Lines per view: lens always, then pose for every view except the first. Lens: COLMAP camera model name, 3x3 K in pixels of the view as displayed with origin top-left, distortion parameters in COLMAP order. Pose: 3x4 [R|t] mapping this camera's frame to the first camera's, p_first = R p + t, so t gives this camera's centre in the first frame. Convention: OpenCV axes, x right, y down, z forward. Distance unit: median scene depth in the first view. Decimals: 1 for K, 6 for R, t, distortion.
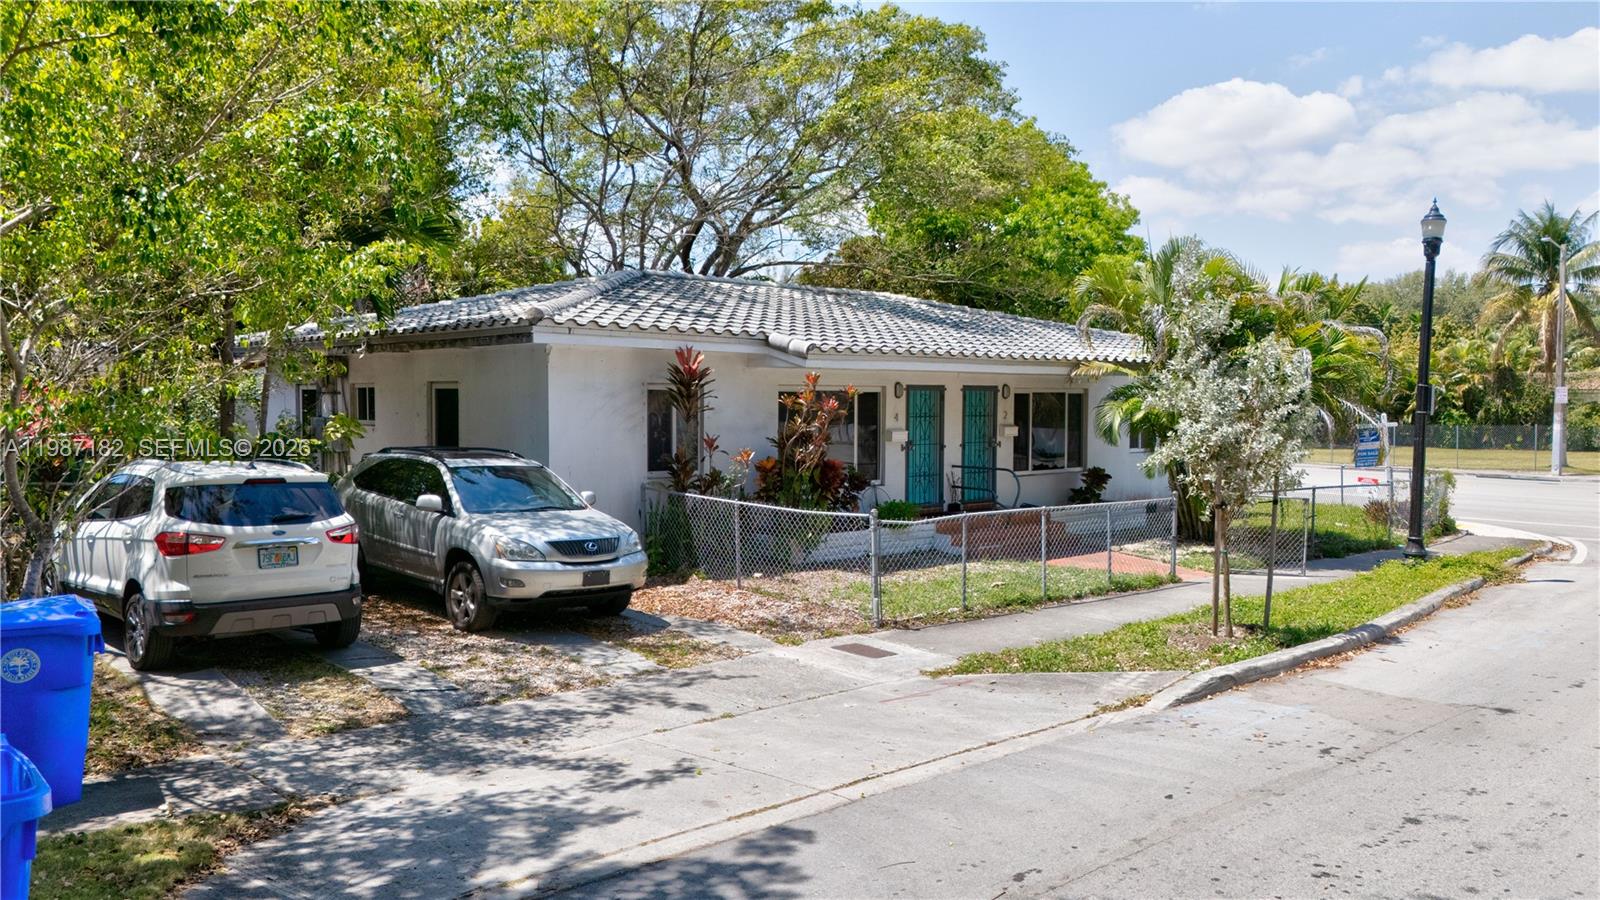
lens RADIAL K [[1164.0, 0, 800.0], [0, 1164.0, 450.0], [0, 0, 1]] dist [0.109634, -0.139800]
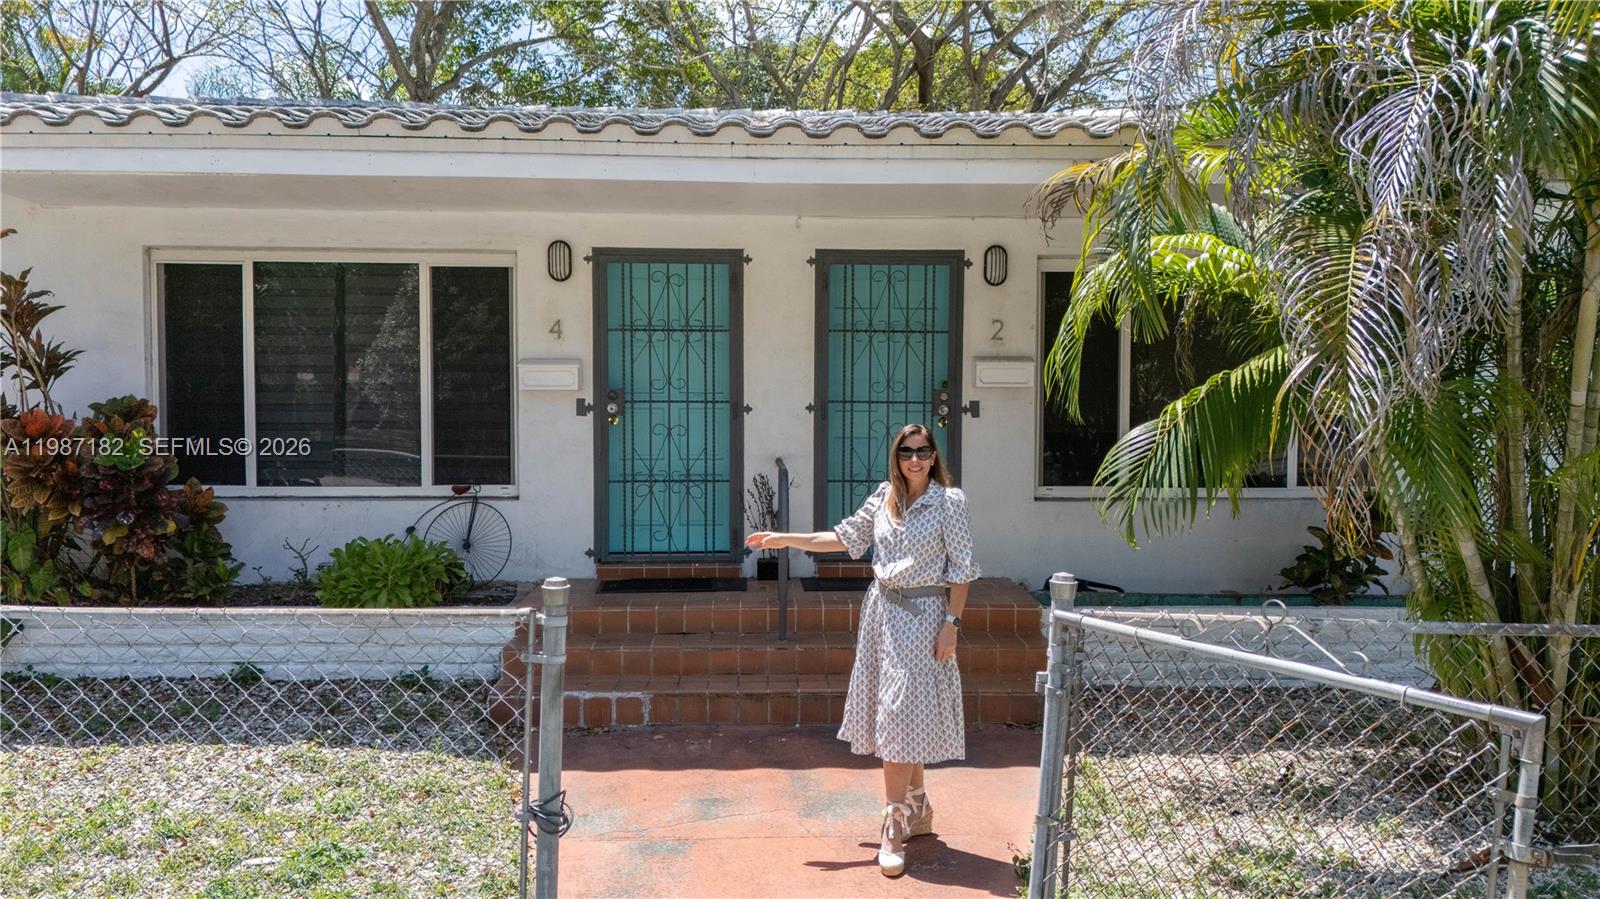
lens RADIAL K [[1164.0, 0, 800.0], [0, 1164.0, 449.5], [0, 0, 1]] dist [0.109634, -0.139800]
pose [[0.761389, 0.030232, -0.647590, 0.466237], [-0.030304, 0.999480, 0.011031, 0.006590], [0.647587, 0.011226, 0.761909, 0.865477]]
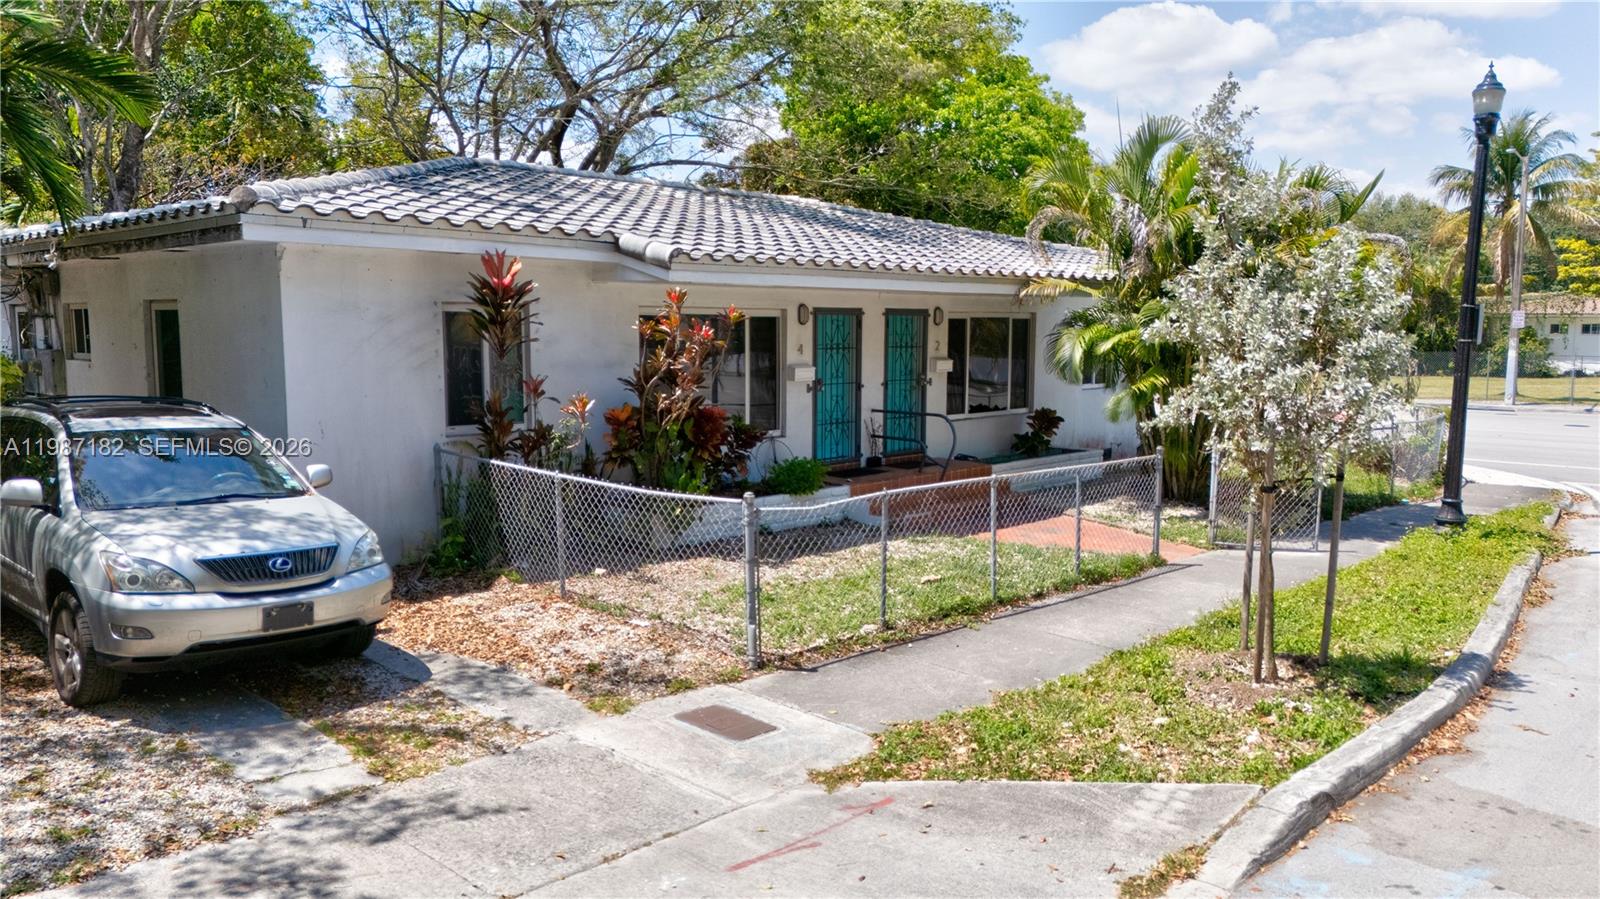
lens RADIAL K [[1164.0, 0, 800.0], [0, 1164.0, 449.5], [0, 0, 1]] dist [0.109634, -0.139800]
pose [[0.998043, -0.007740, 0.062047, 0.038933], [0.003905, 0.998088, 0.061687, -0.010678], [-0.062406, -0.061324, 0.996165, 0.254683]]
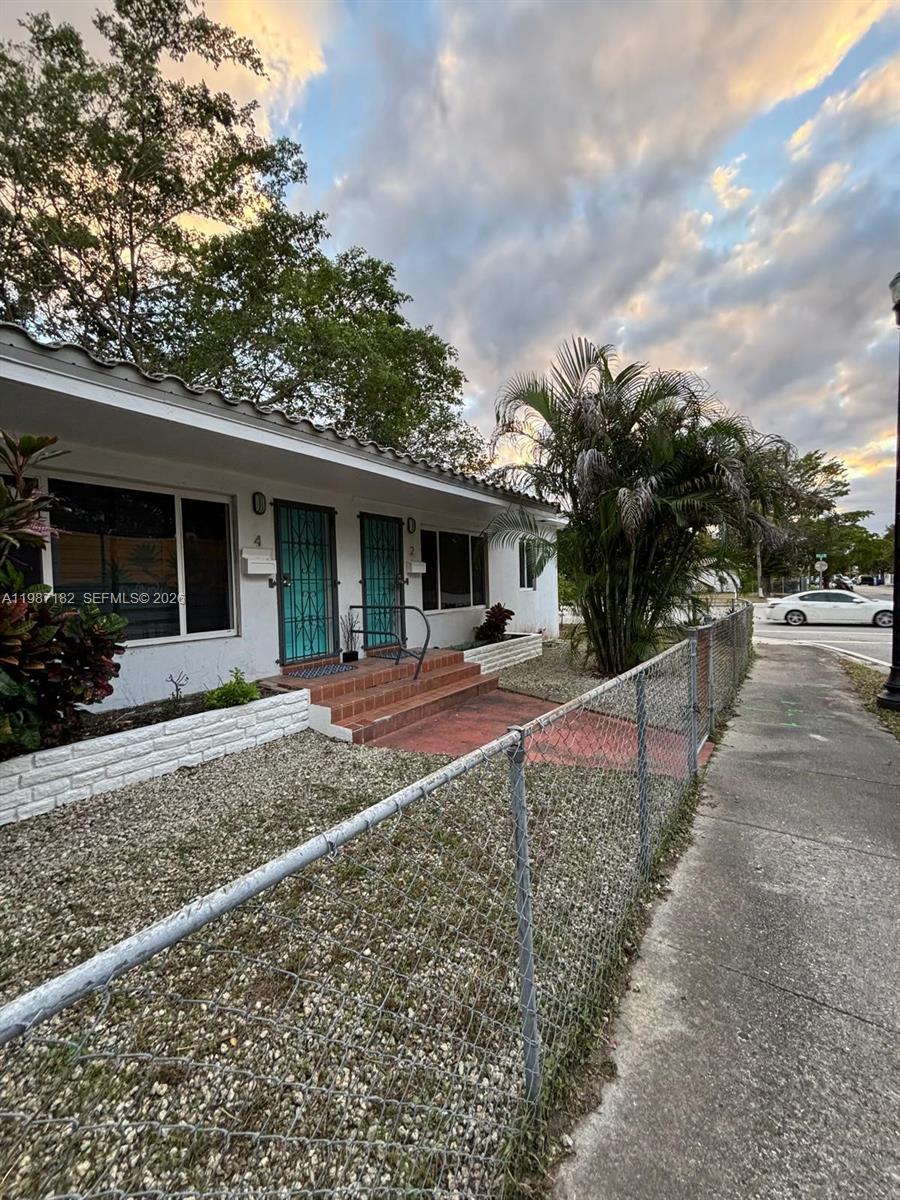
lens RADIAL K [[474.3, 0, 450.0], [0, 474.3, 600.0], [0, 0, 1]] dist [-0.000153, -0.000014]
pose [[0.973226, -0.043564, 0.225684, 0.150264], [0.048849, 0.998646, -0.017882, 0.022387], [-0.224599, 0.028427, 0.974037, 0.794769]]
